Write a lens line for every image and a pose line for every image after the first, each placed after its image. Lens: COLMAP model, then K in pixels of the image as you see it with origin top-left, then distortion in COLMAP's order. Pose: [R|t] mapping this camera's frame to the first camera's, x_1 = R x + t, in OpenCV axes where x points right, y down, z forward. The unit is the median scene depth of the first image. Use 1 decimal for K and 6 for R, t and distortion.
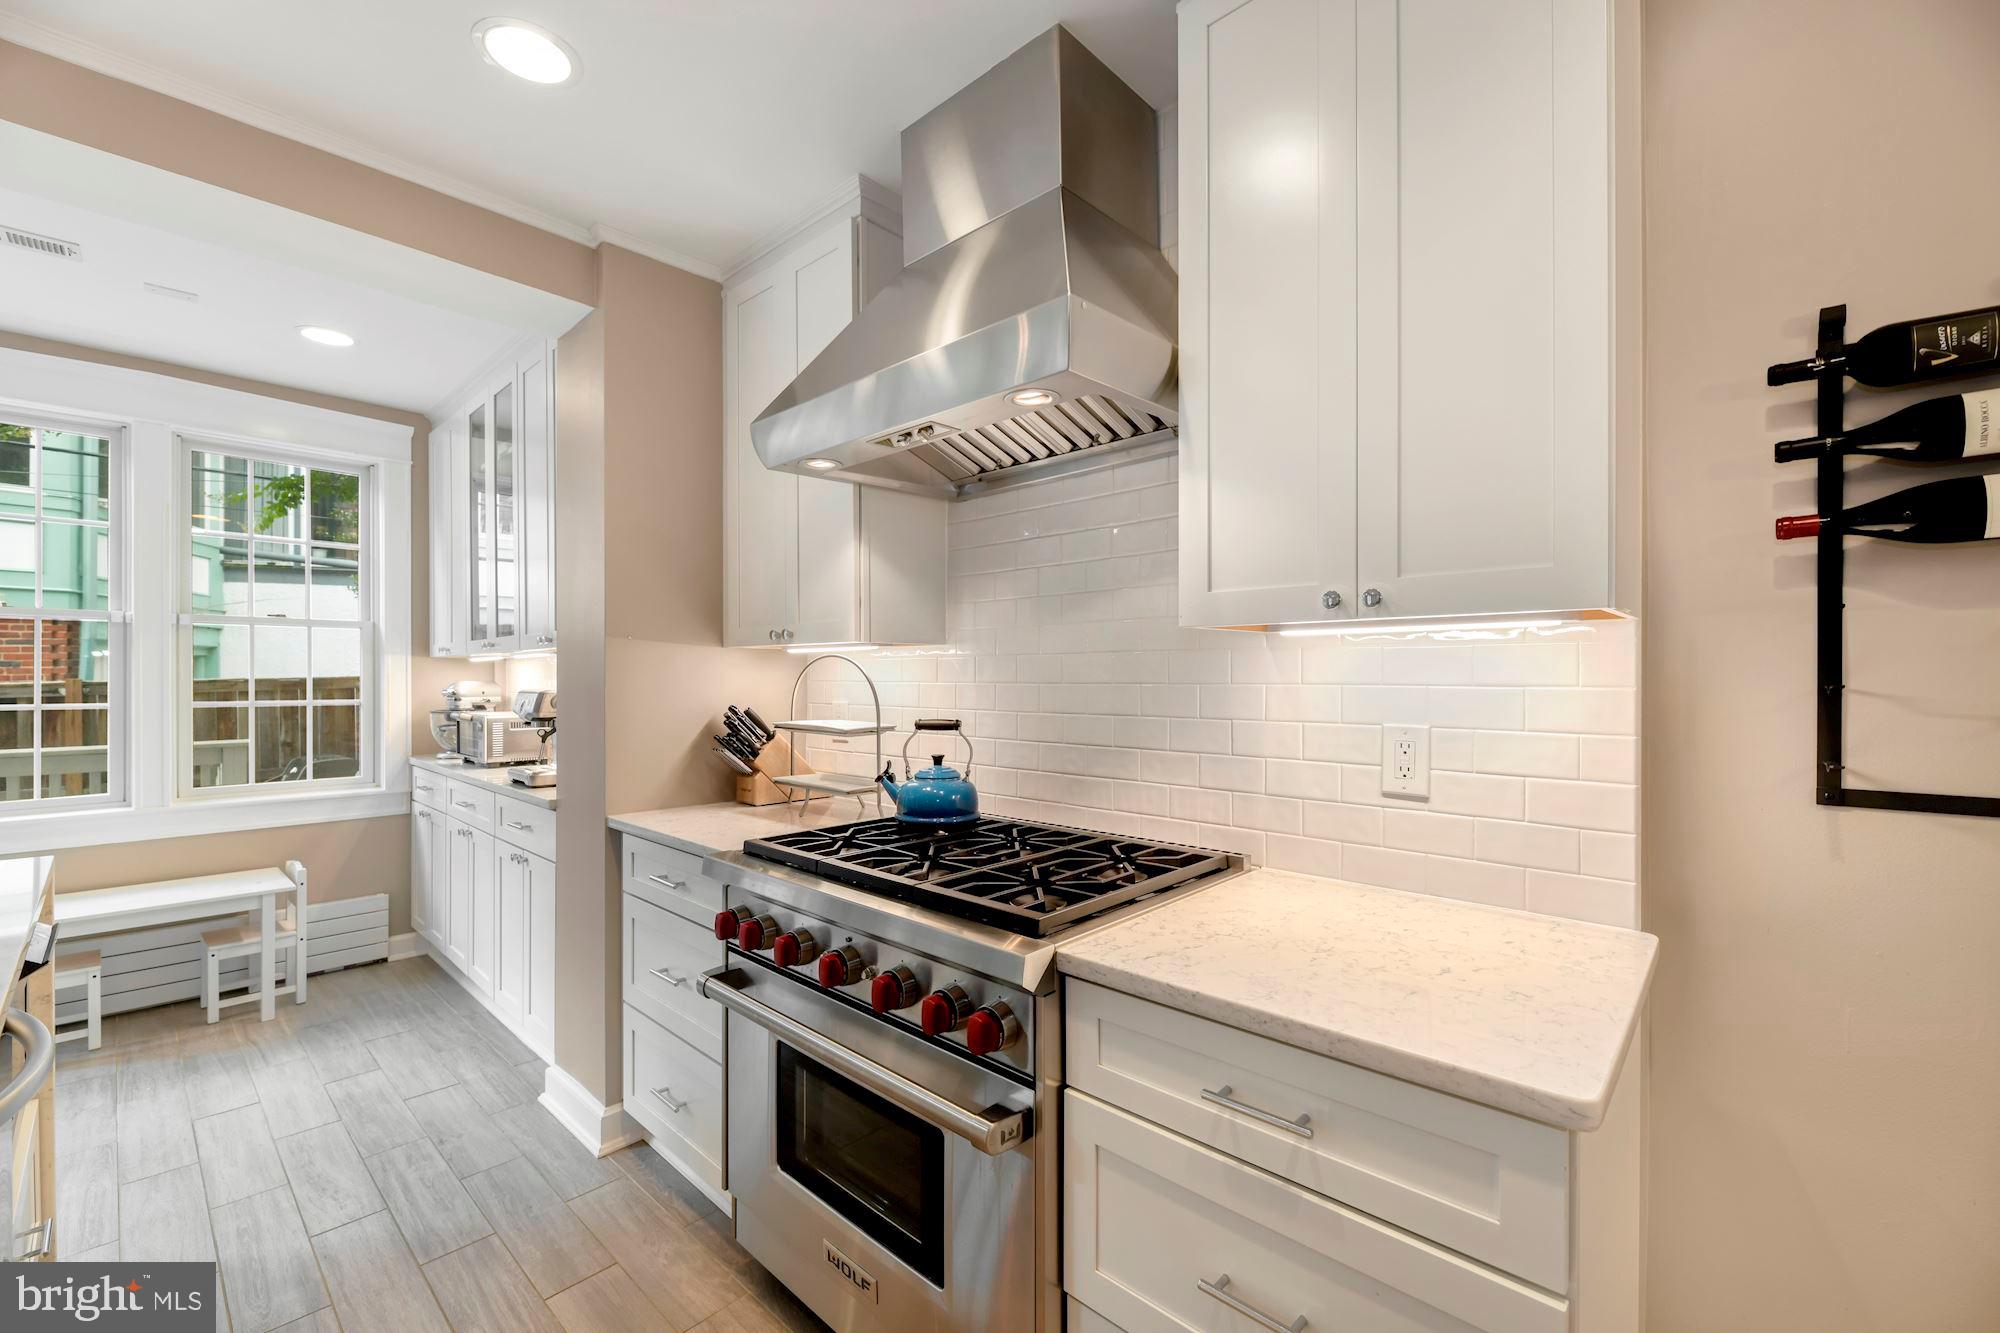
lens RADIAL K [[825.6, 0, 1000.0], [0, 825.6, 666.5], [0, 0, 1]] dist [0.000291, -0.000006]
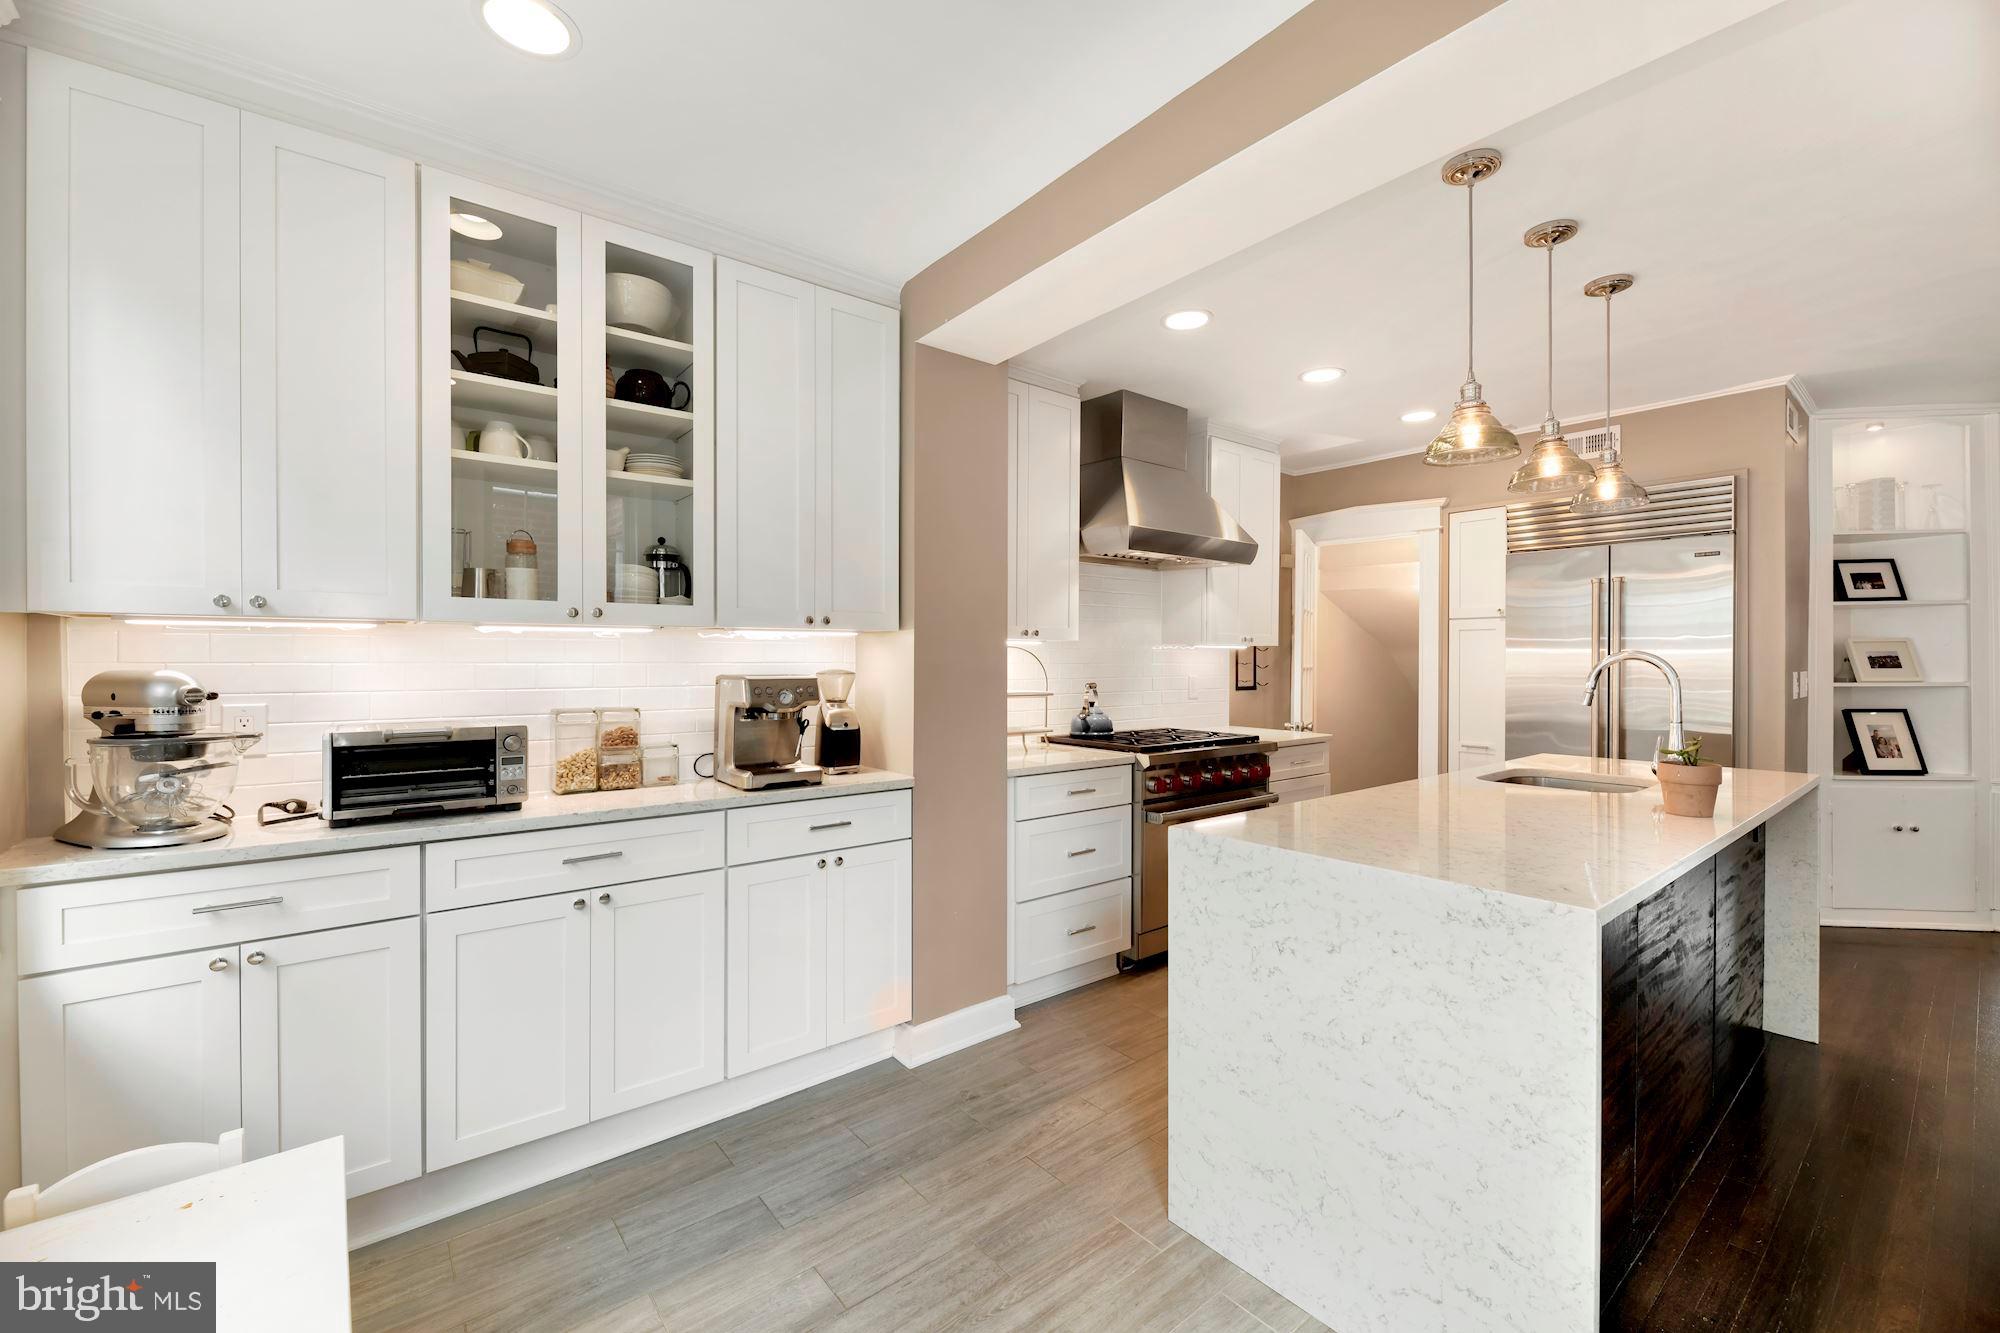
lens RADIAL K [[825.6, 0, 1000.0], [0, 825.6, 666.5], [0, 0, 1]] dist [0.000291, -0.000006]
pose [[0.135379, -0.005176, 0.990780, -2.045655], [-0.008967, 0.999939, 0.006449, 0.015447], [-0.990753, -0.009757, 0.135324, 0.981686]]
